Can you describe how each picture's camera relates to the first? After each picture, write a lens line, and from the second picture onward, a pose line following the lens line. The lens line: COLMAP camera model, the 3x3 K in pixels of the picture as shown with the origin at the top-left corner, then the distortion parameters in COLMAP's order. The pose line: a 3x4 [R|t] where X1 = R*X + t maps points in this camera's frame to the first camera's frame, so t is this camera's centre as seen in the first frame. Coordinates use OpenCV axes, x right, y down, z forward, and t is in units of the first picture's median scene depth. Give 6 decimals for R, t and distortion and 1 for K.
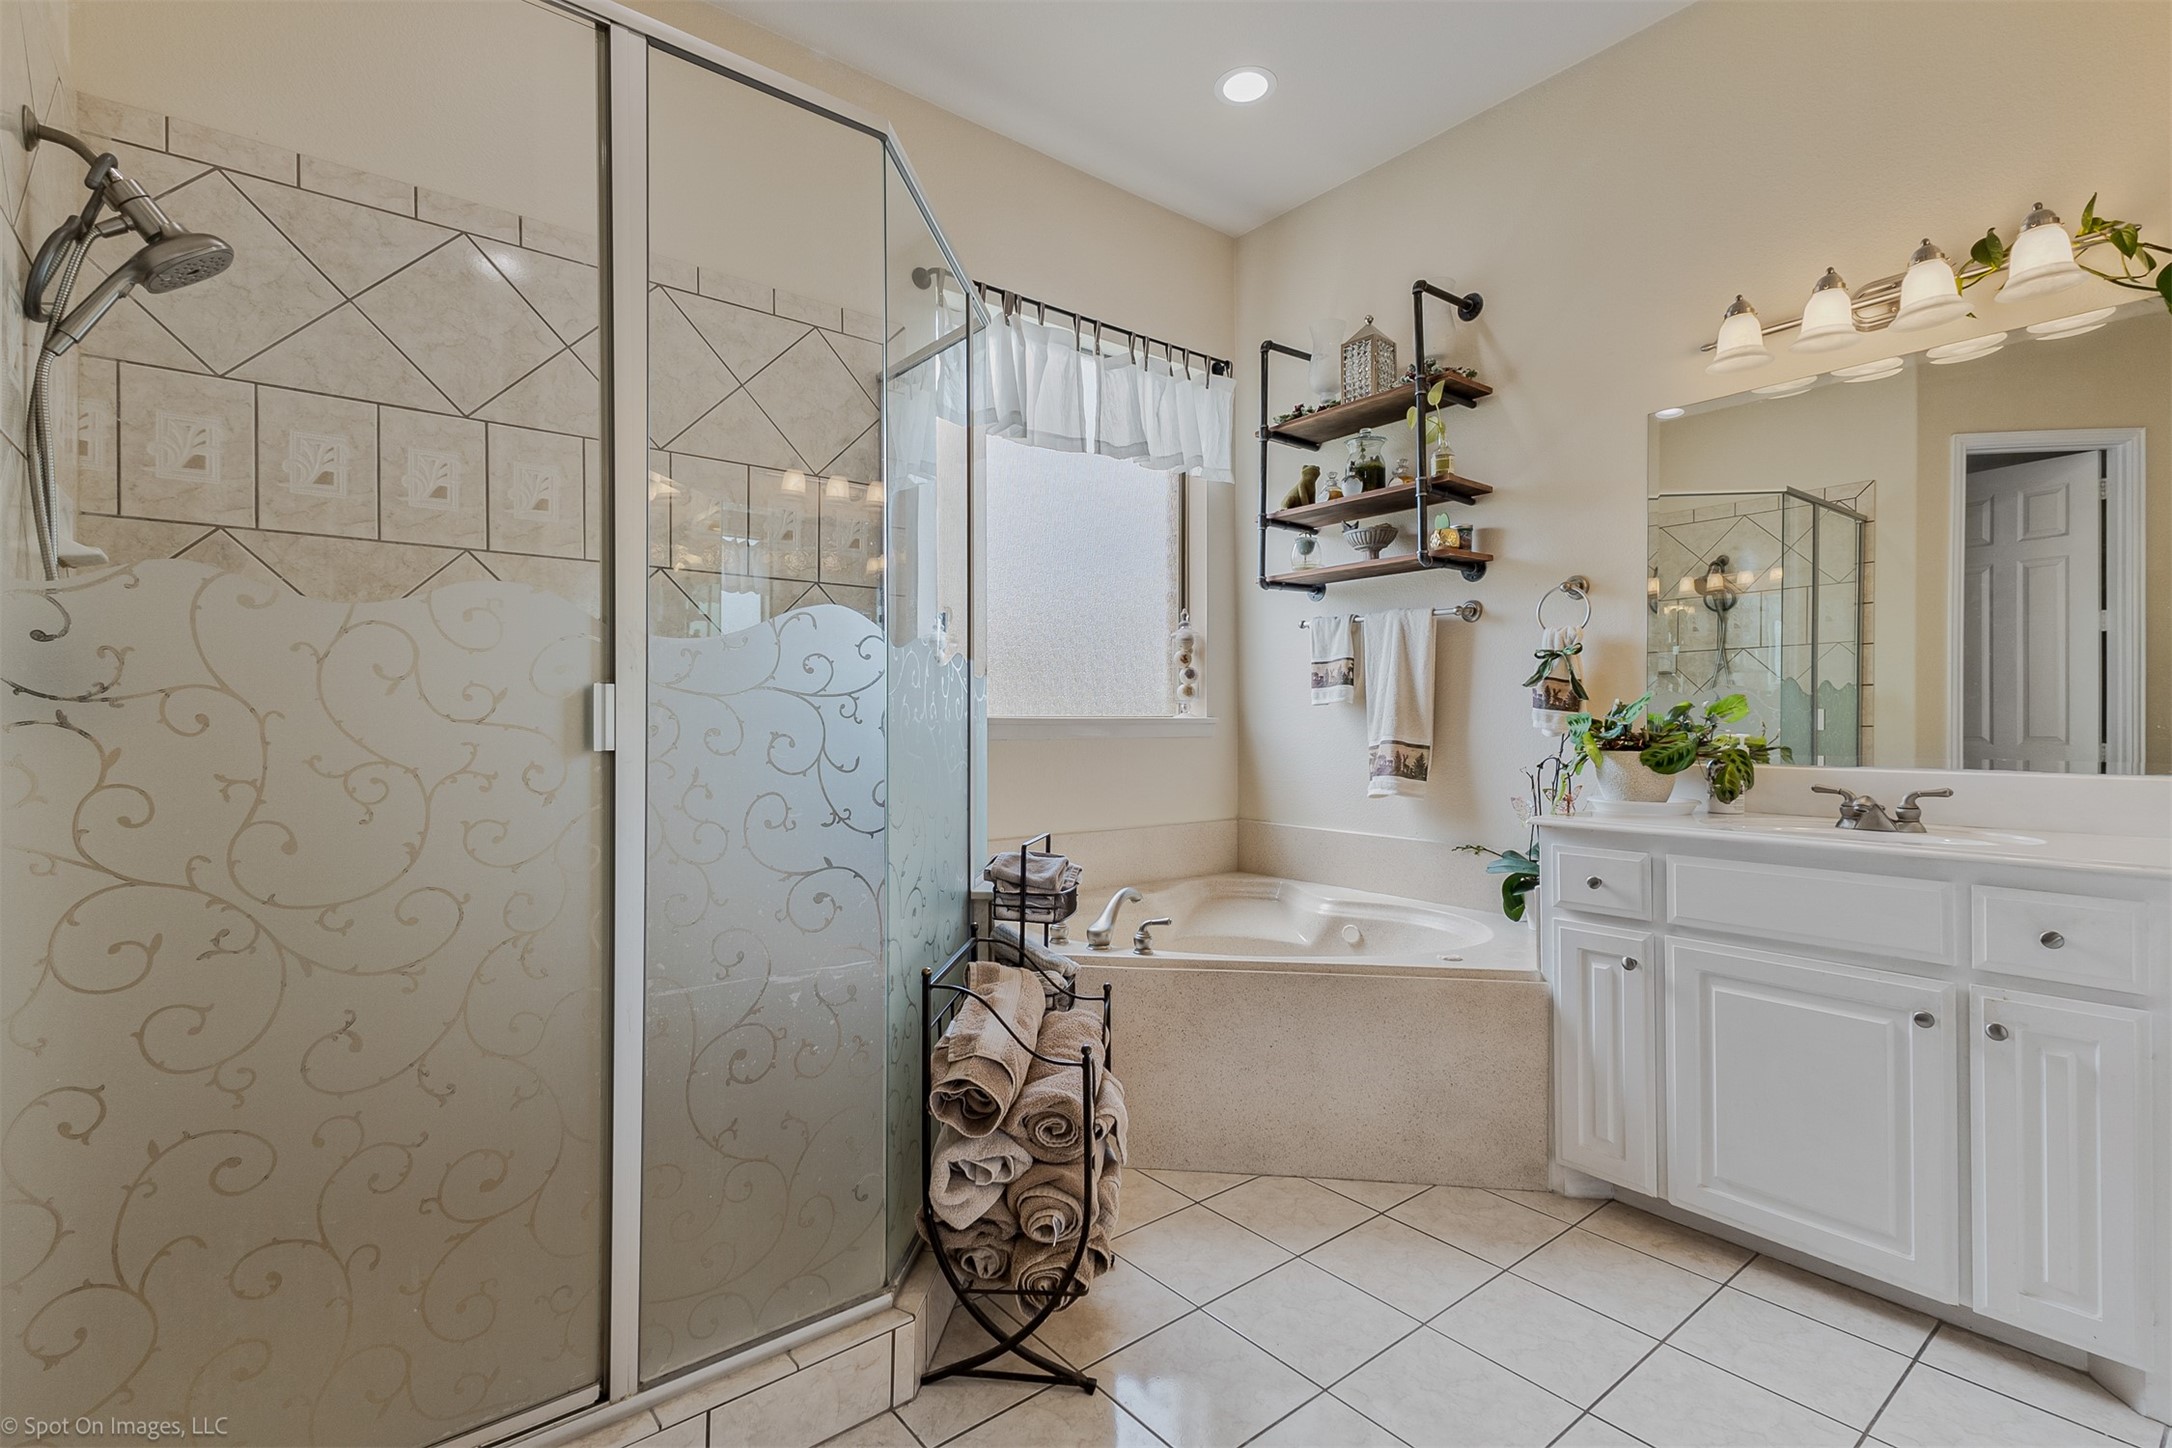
lens RADIAL K [[988.1, 0, 1085.6], [0, 988.1, 713.9], [0, 0, 1]] dist [0.003651, -0.003456]
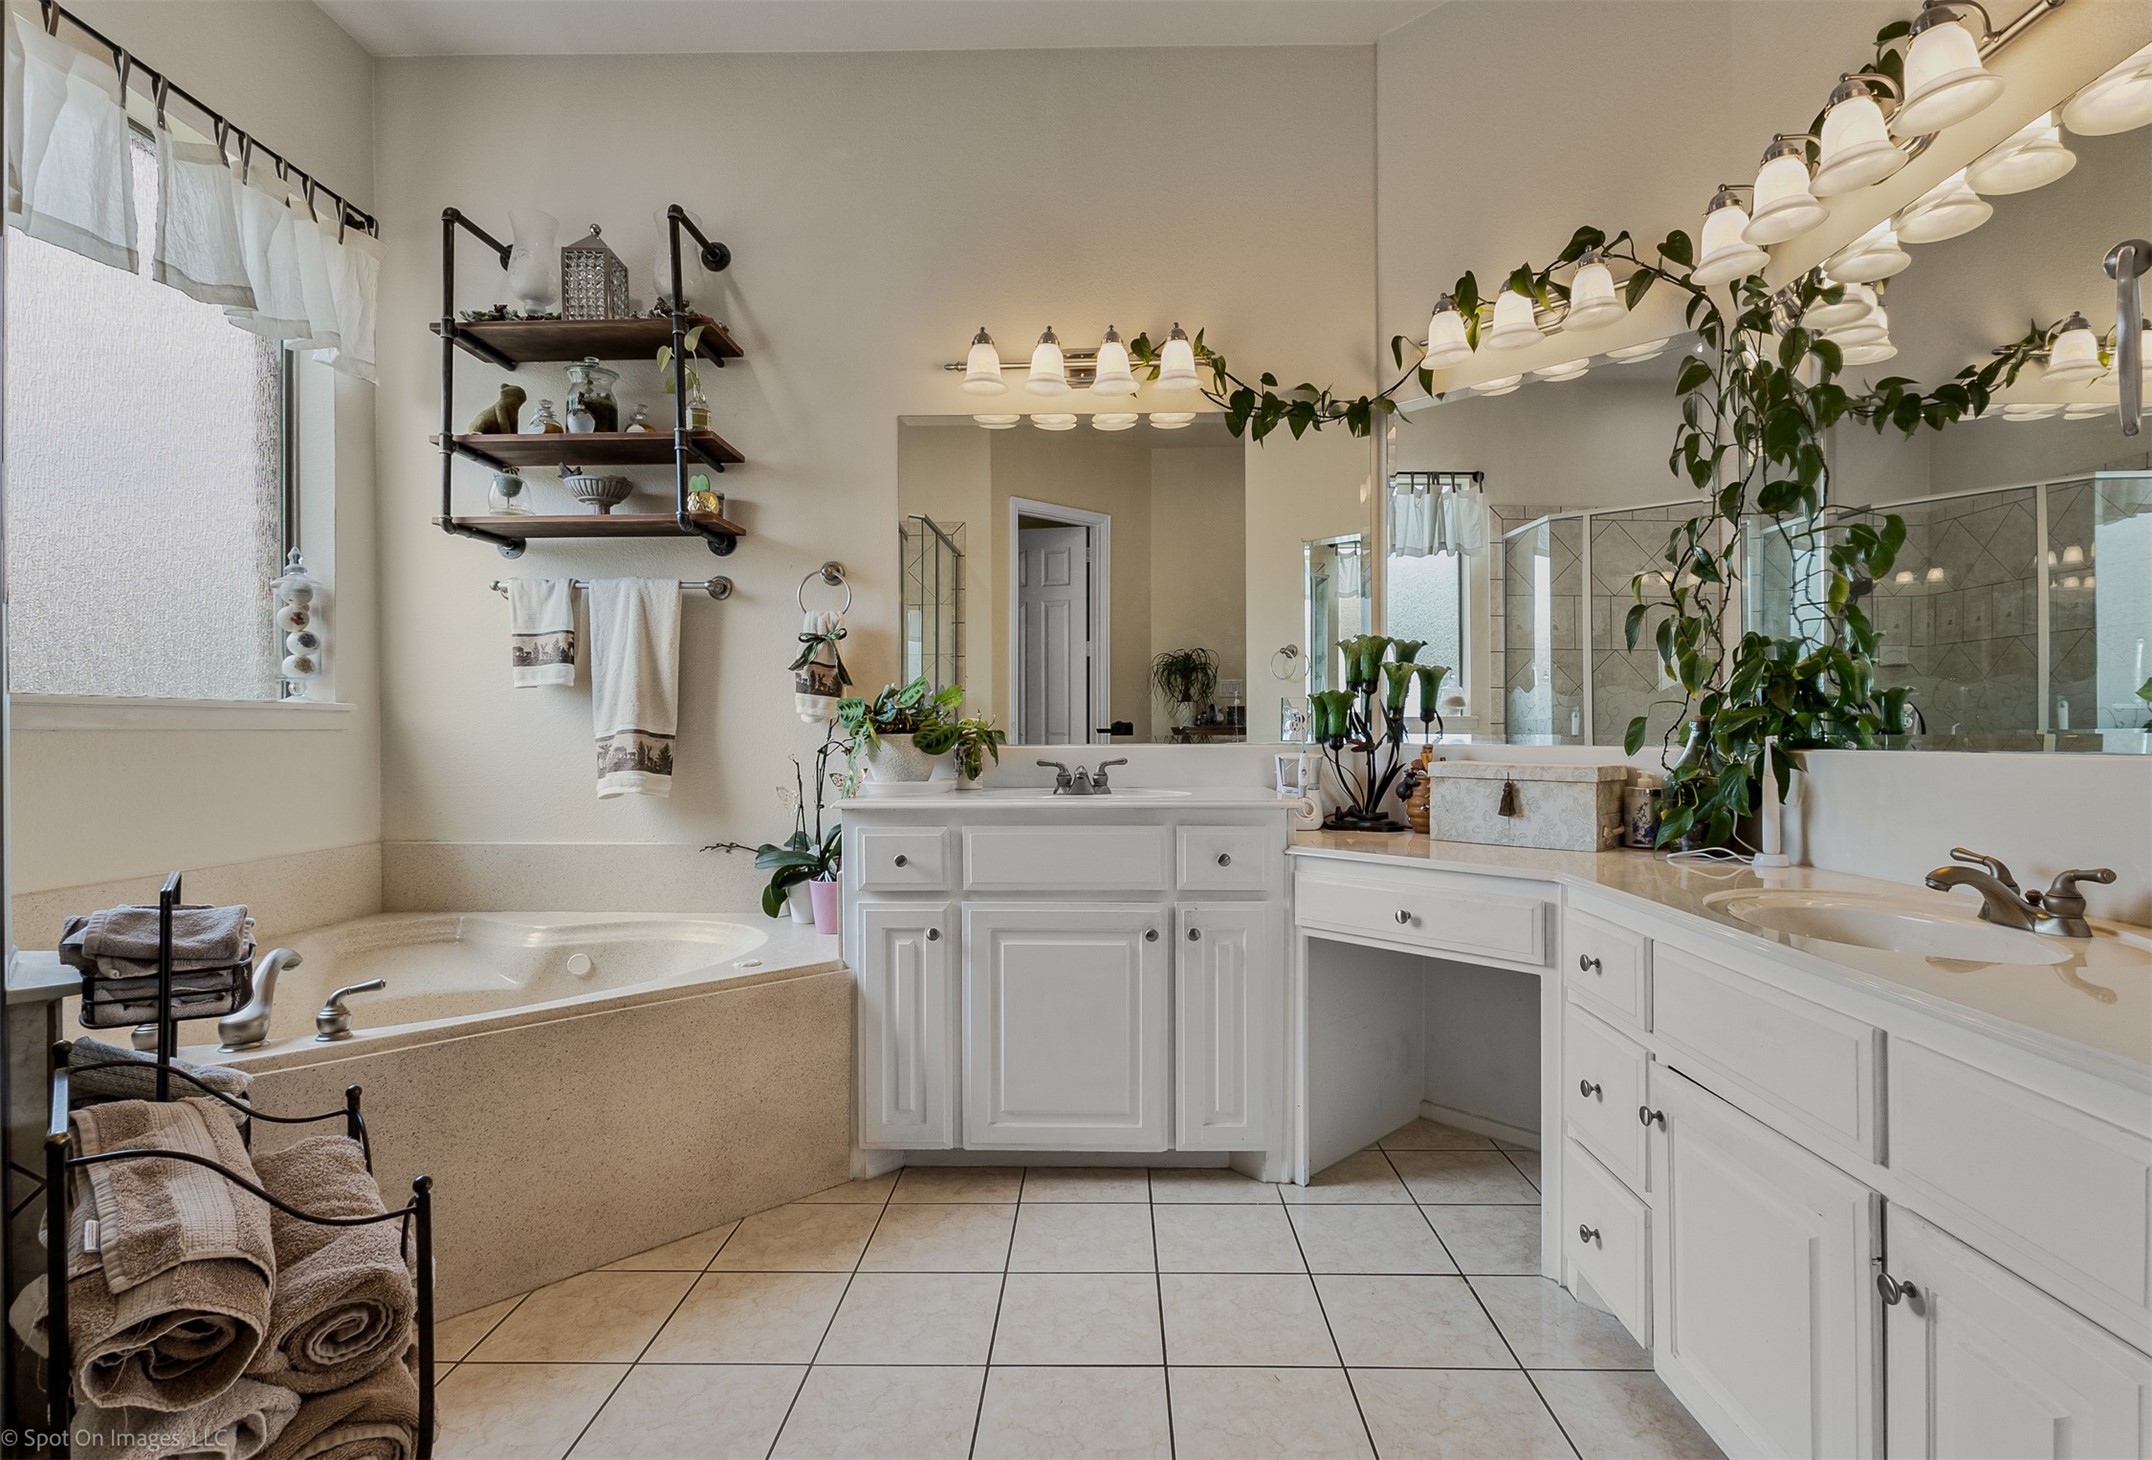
lens RADIAL K [[1019.0, 0, 1085.8], [0, 1019.0, 732.9], [0, 0, 1]] dist [-0.009635, -0.004709]
pose [[0.626543, -0.002314, 0.779384, -0.168212], [-0.001714, 0.999989, 0.004347, 0.032525], [-0.779385, -0.004059, 0.626532, 0.183996]]
